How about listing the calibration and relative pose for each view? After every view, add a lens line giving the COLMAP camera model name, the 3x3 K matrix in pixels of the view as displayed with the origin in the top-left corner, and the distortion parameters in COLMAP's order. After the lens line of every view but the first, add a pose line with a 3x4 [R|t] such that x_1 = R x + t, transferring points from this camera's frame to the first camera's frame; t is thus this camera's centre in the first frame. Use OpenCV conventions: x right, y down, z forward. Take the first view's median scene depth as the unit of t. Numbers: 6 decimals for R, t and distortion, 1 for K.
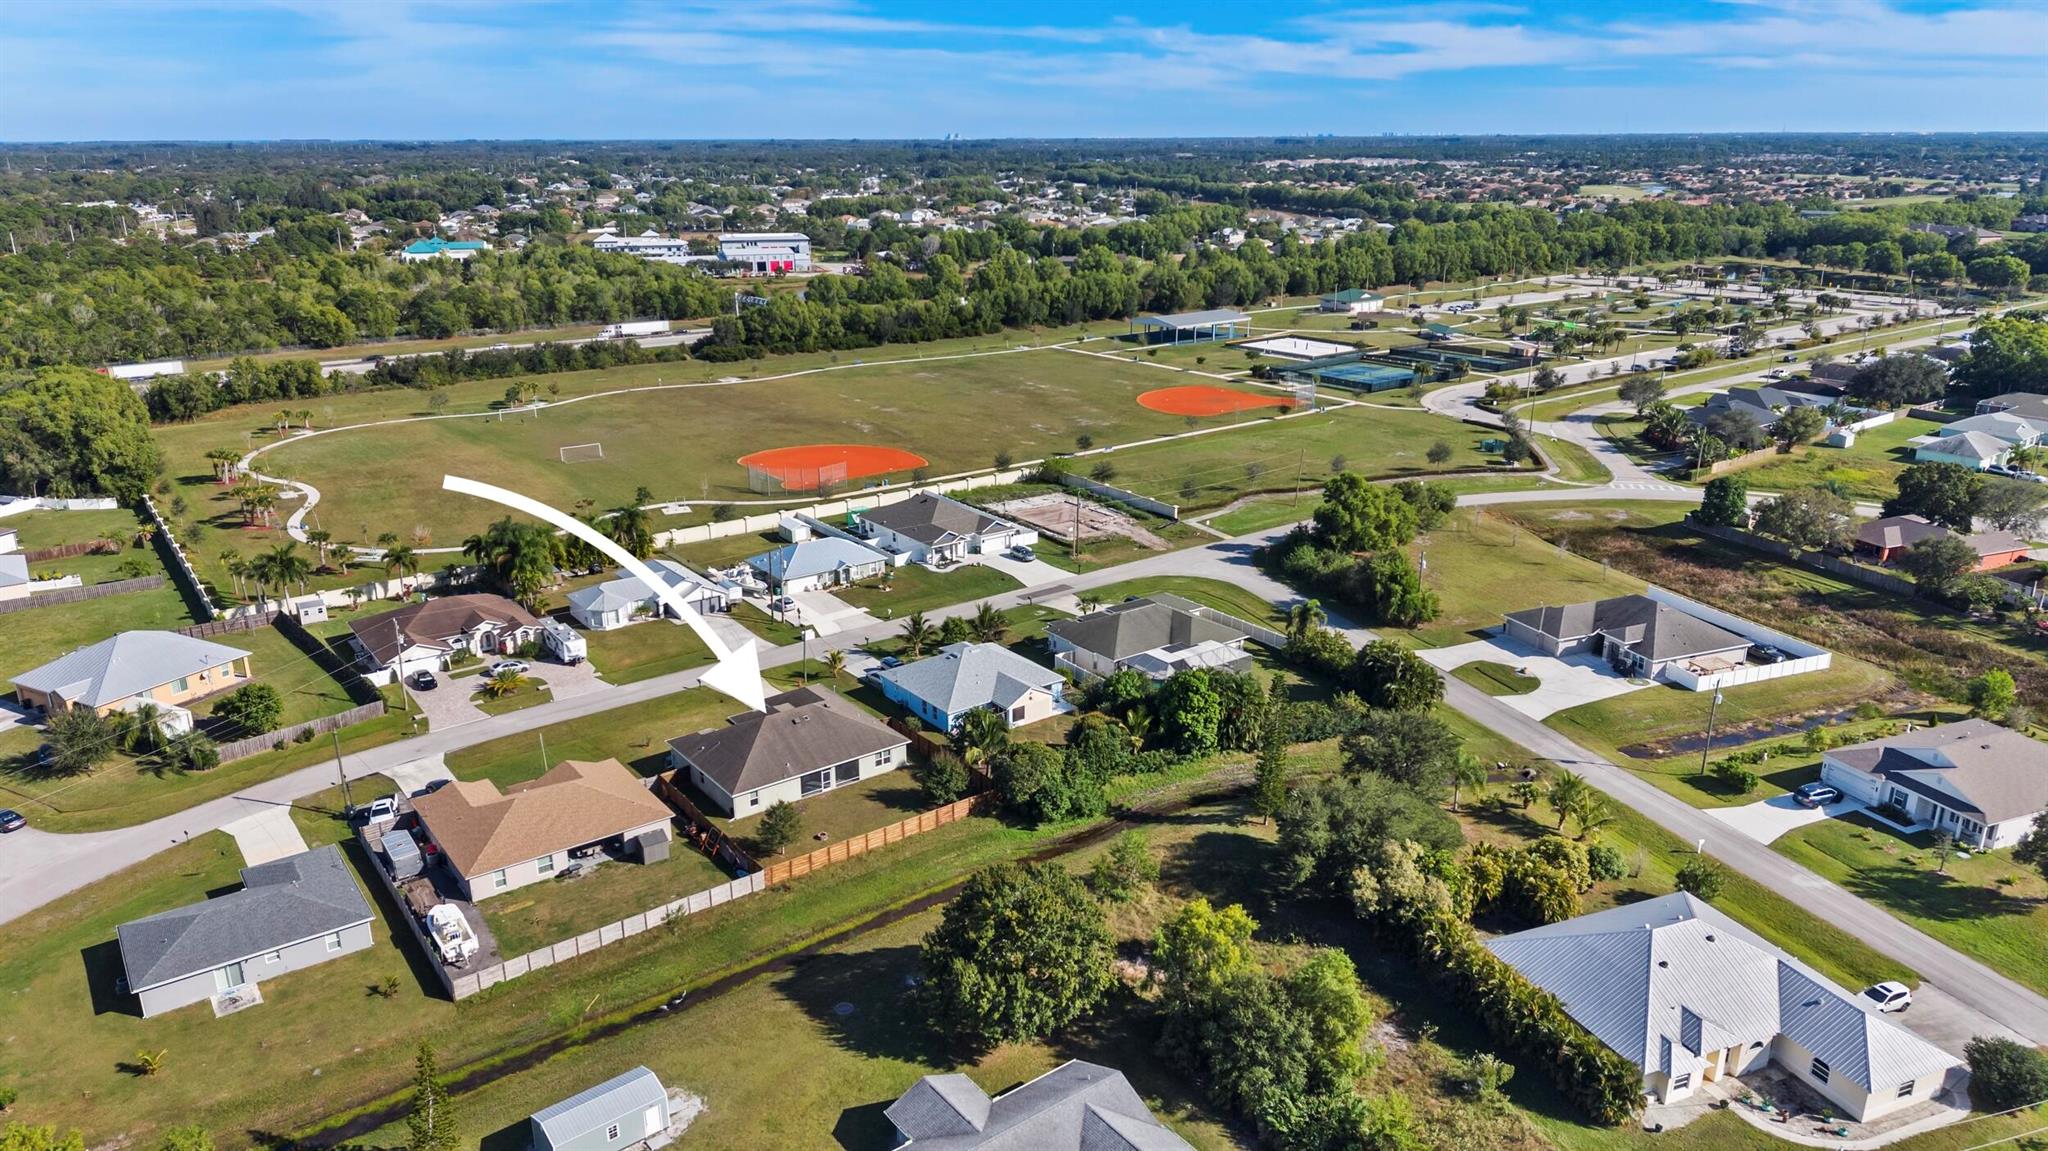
lens RADIAL K [[1385.9, 0, 1024.0], [0, 1385.9, 575.5], [0, 0, 1]] dist [0.004646, -0.004343]
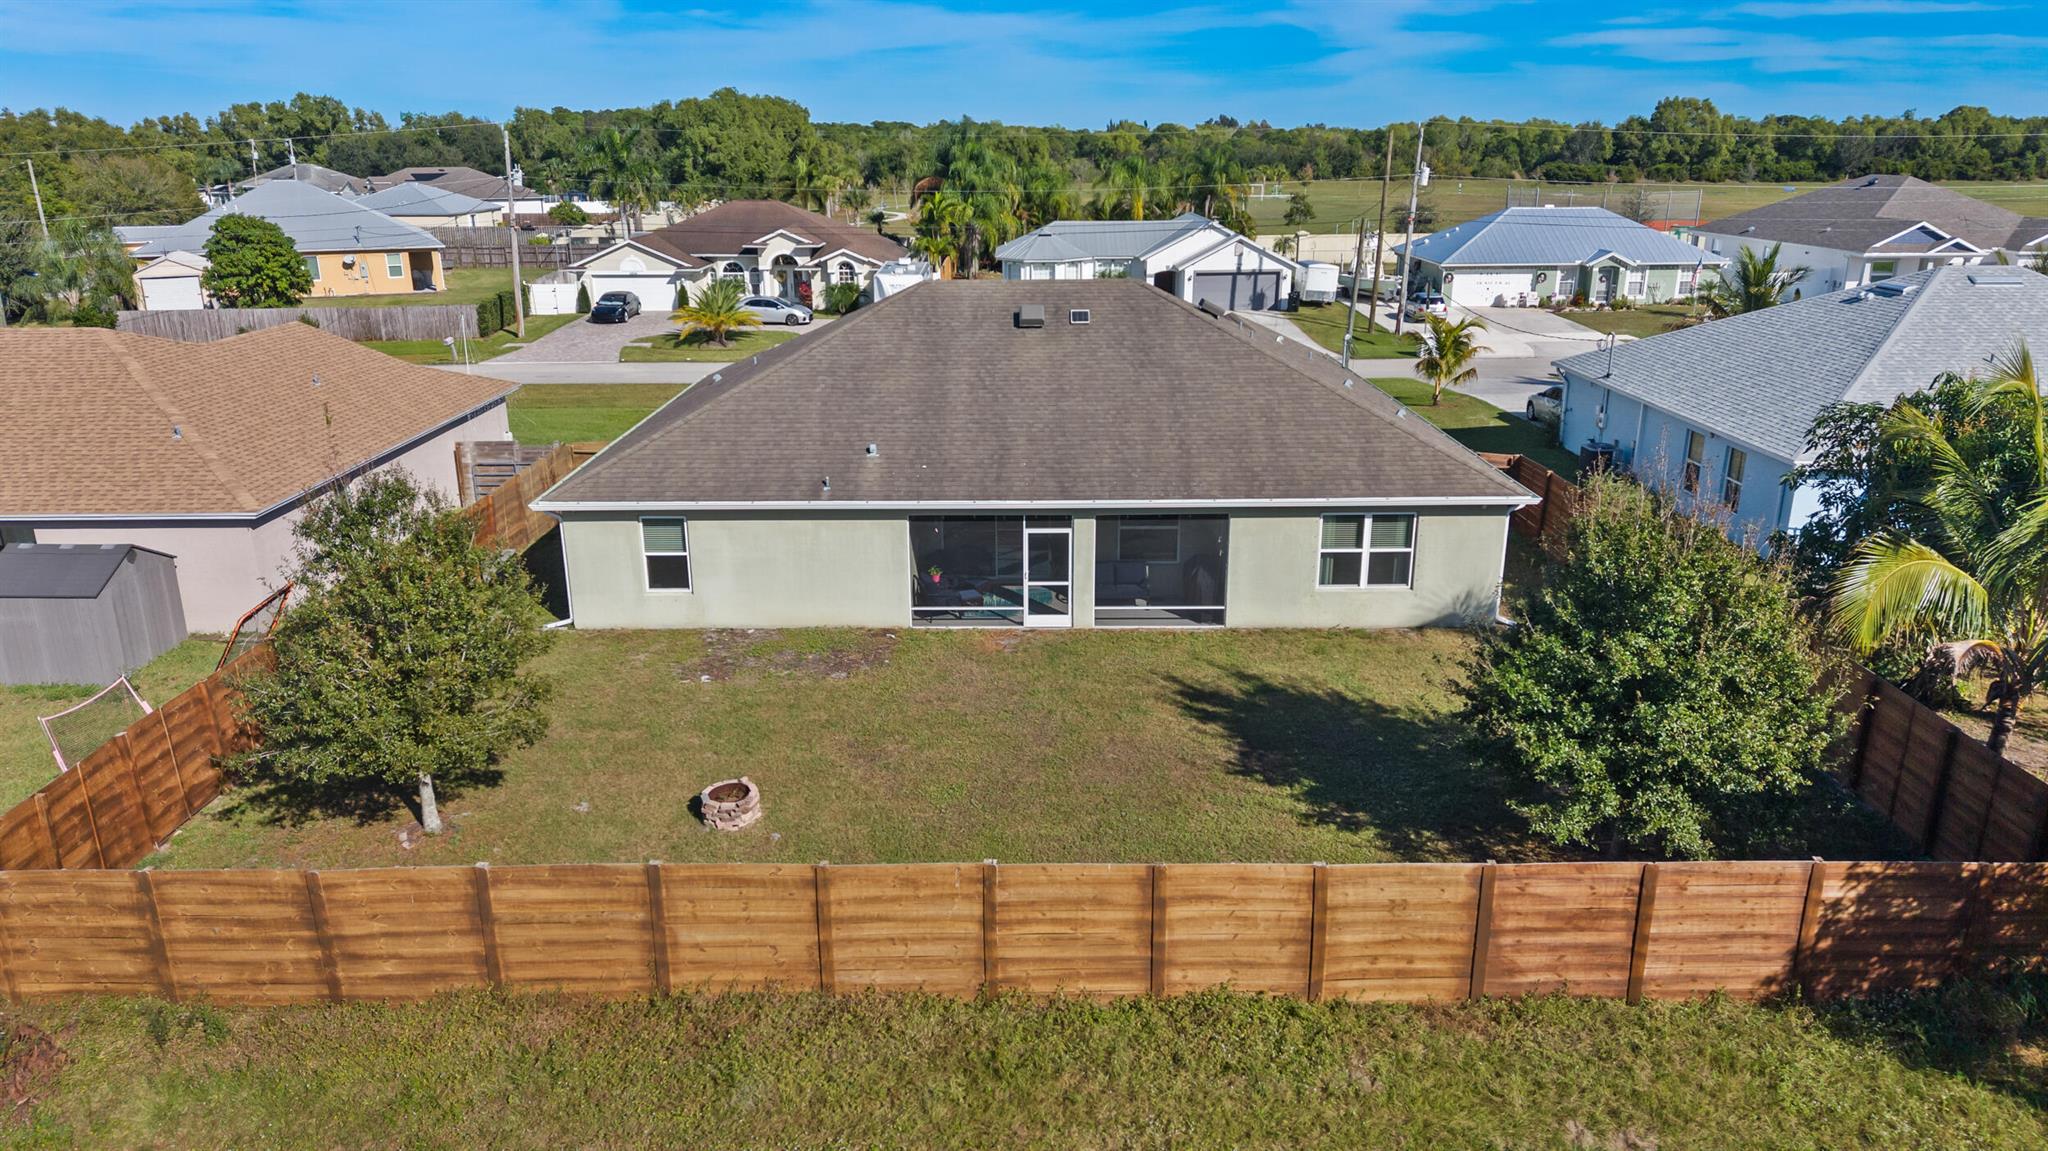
lens RADIAL K [[1385.9, 0, 1024.0], [0, 1385.9, 575.5], [0, 0, 1]] dist [0.004646, -0.004343]
pose [[0.803443, 0.186350, -0.565467, -0.019695], [-0.190257, 0.980317, 0.052738, 0.096299], [0.564165, 0.065212, 0.823083, 0.578884]]
